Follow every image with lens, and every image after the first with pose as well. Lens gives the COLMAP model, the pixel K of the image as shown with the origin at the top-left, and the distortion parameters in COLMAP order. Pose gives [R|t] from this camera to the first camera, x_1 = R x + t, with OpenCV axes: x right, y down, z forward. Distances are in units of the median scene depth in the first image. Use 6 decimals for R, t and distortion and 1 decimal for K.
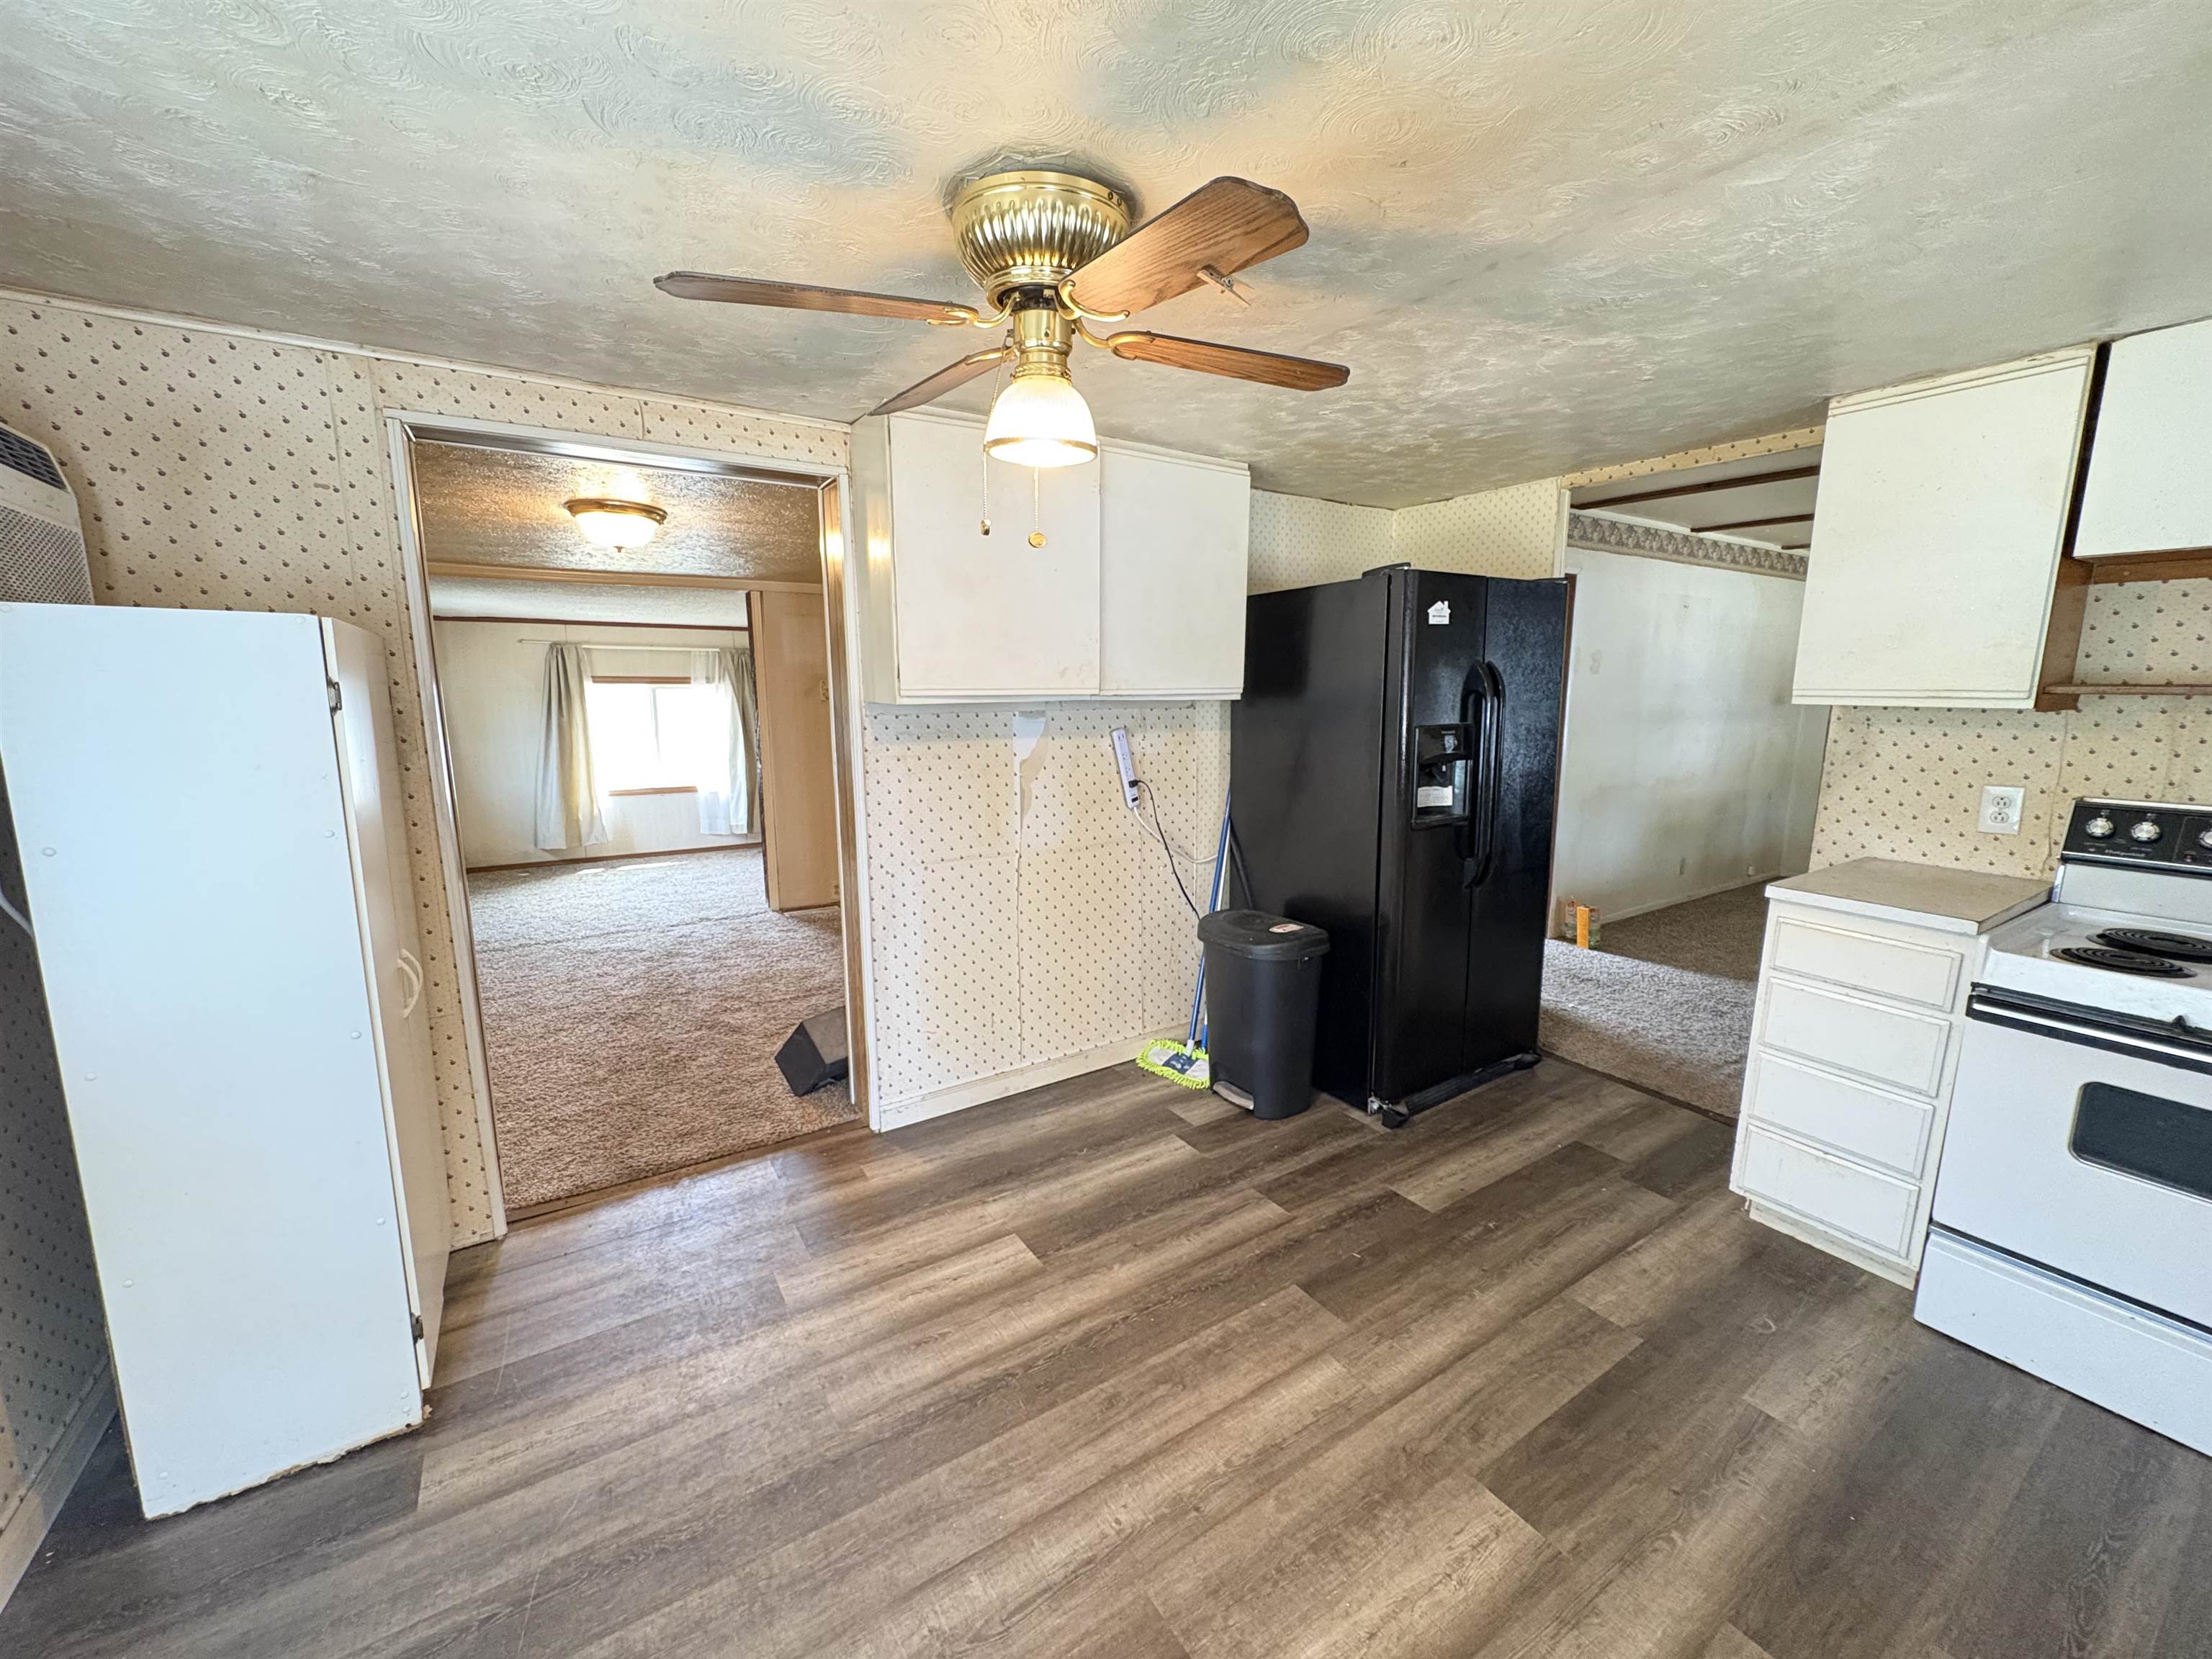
lens RADIAL K [[876.5, 0, 1104.5], [0, 876.5, 833.8], [0, 0, 1]] dist [0.001681, -0.000136]
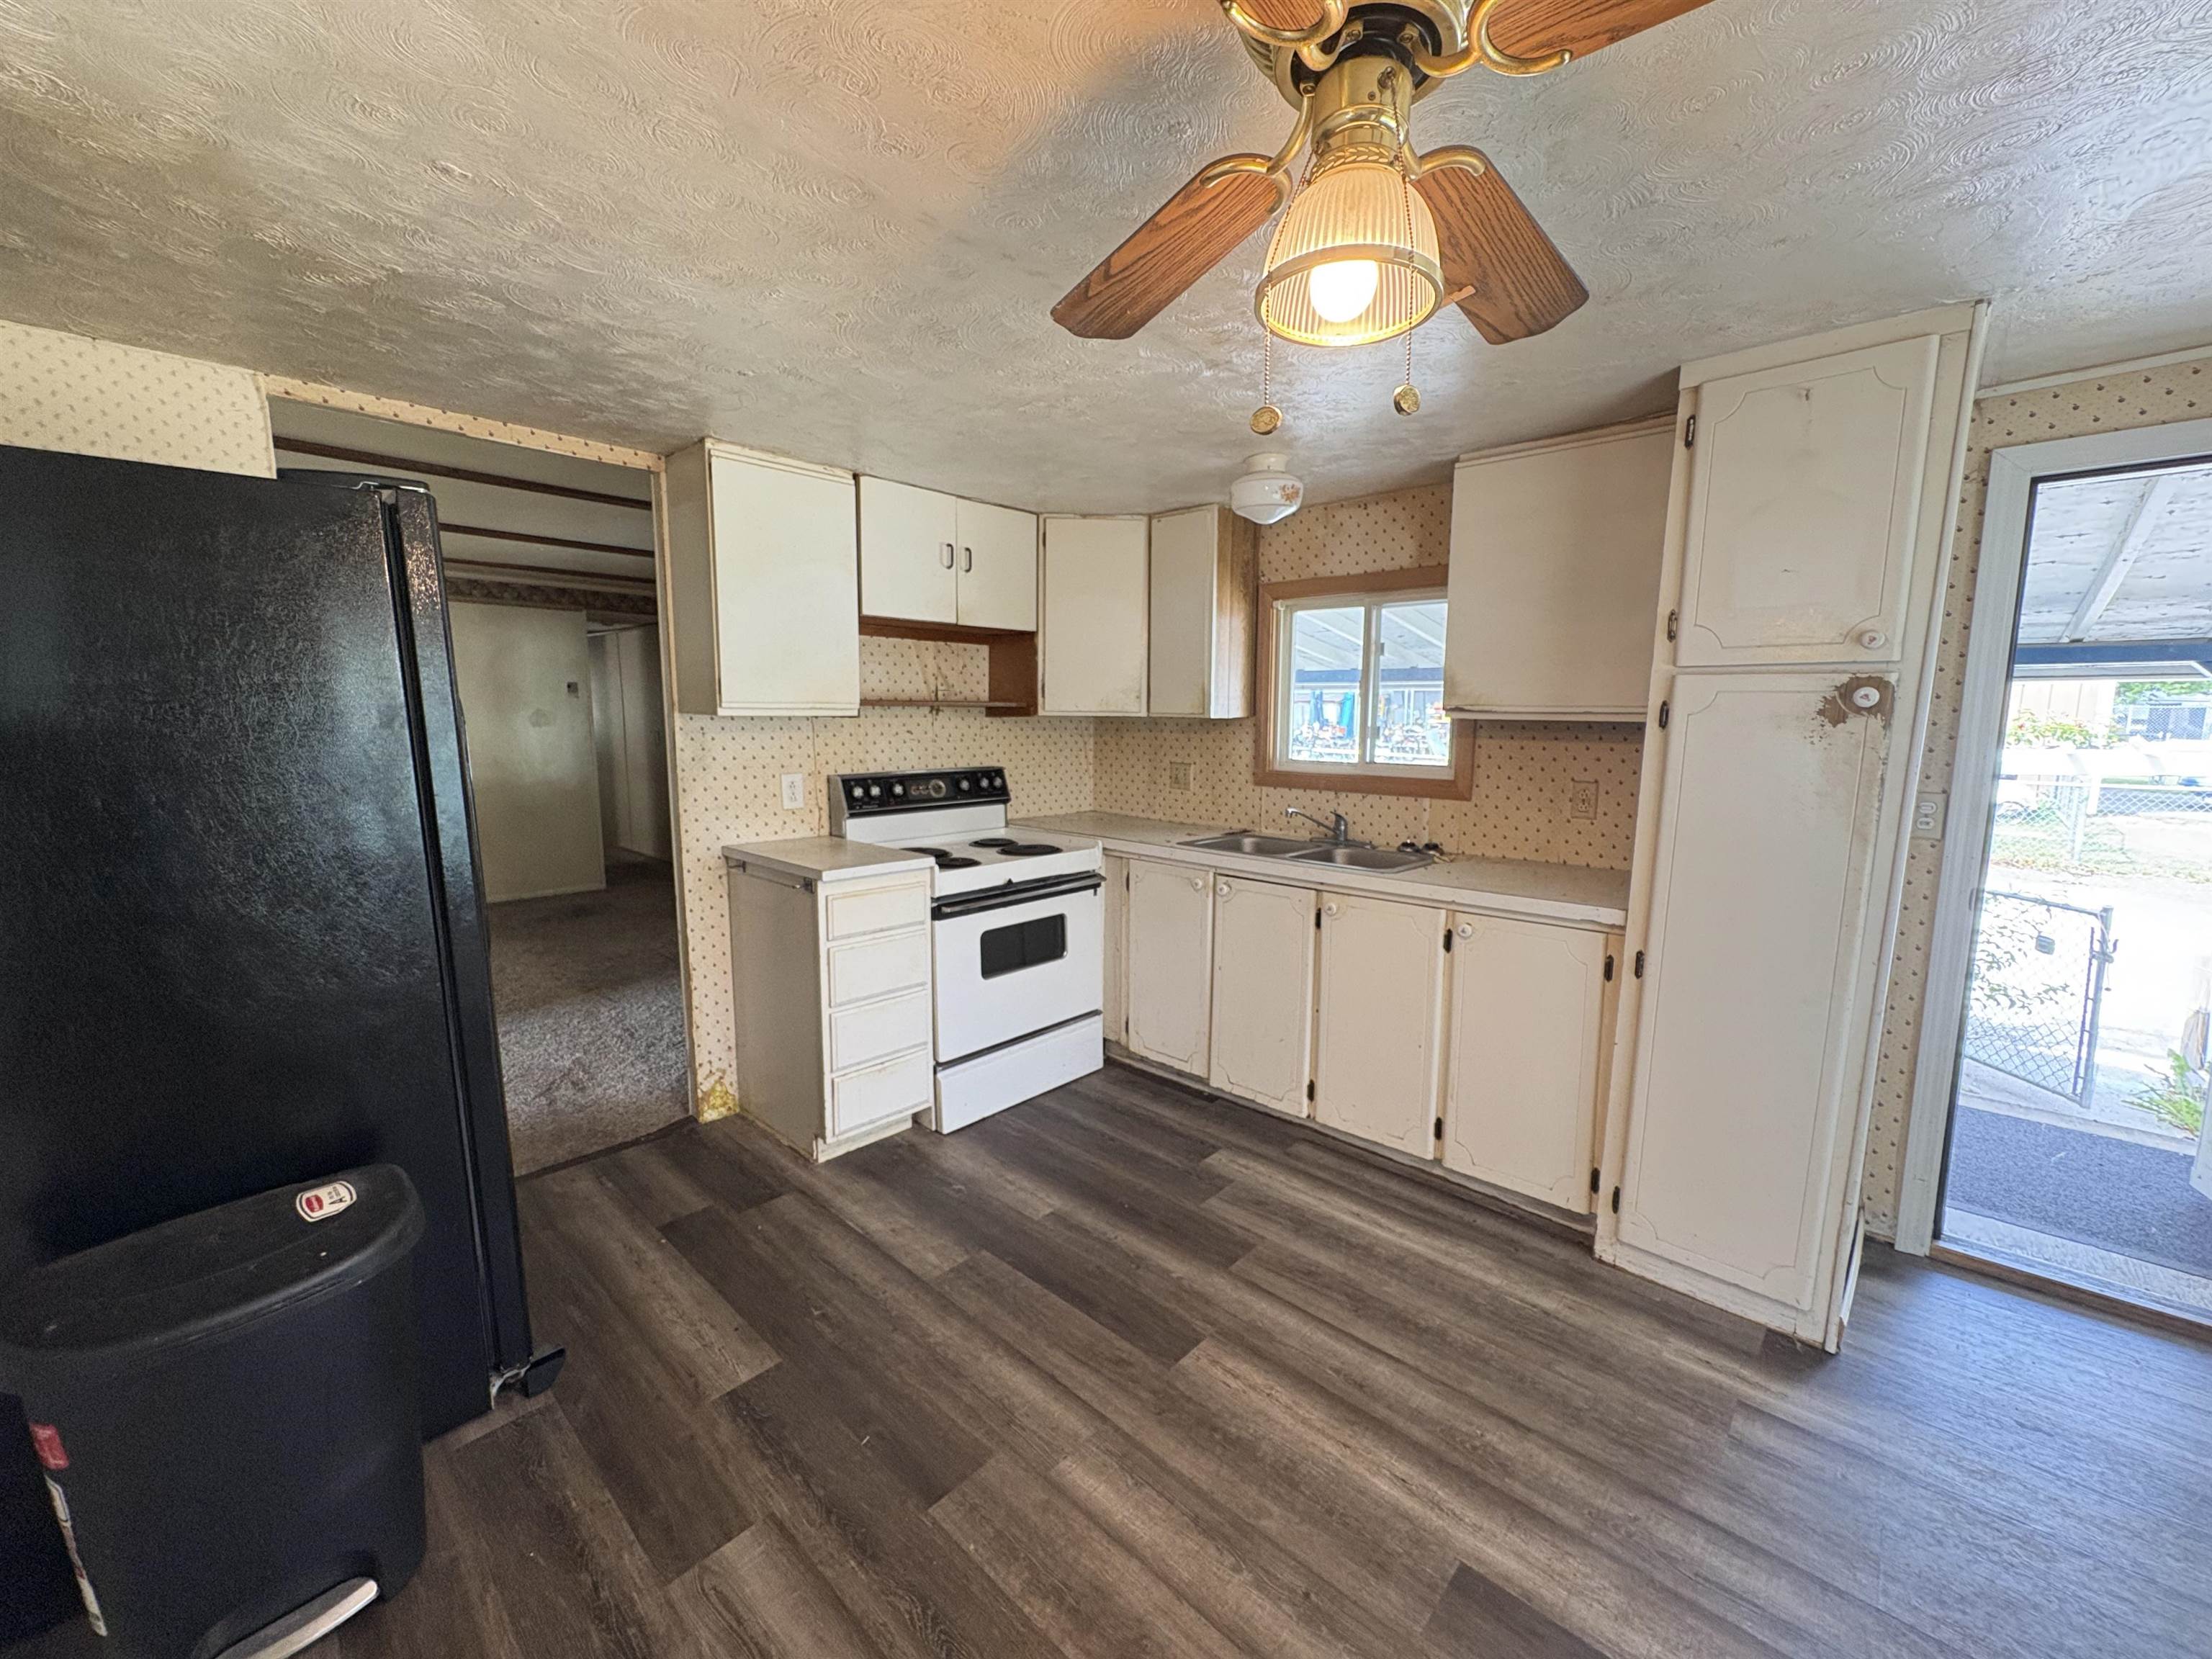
lens RADIAL K [[876.5, 0, 1111.3], [0, 876.5, 831.4], [0, 0, 1]] dist [0.001681, -0.000136]
pose [[-0.247877, -0.134606, 0.959395, -0.480556], [0.158349, 0.971353, 0.177197, -0.150726], [-0.955763, 0.195842, -0.219462, 0.977107]]
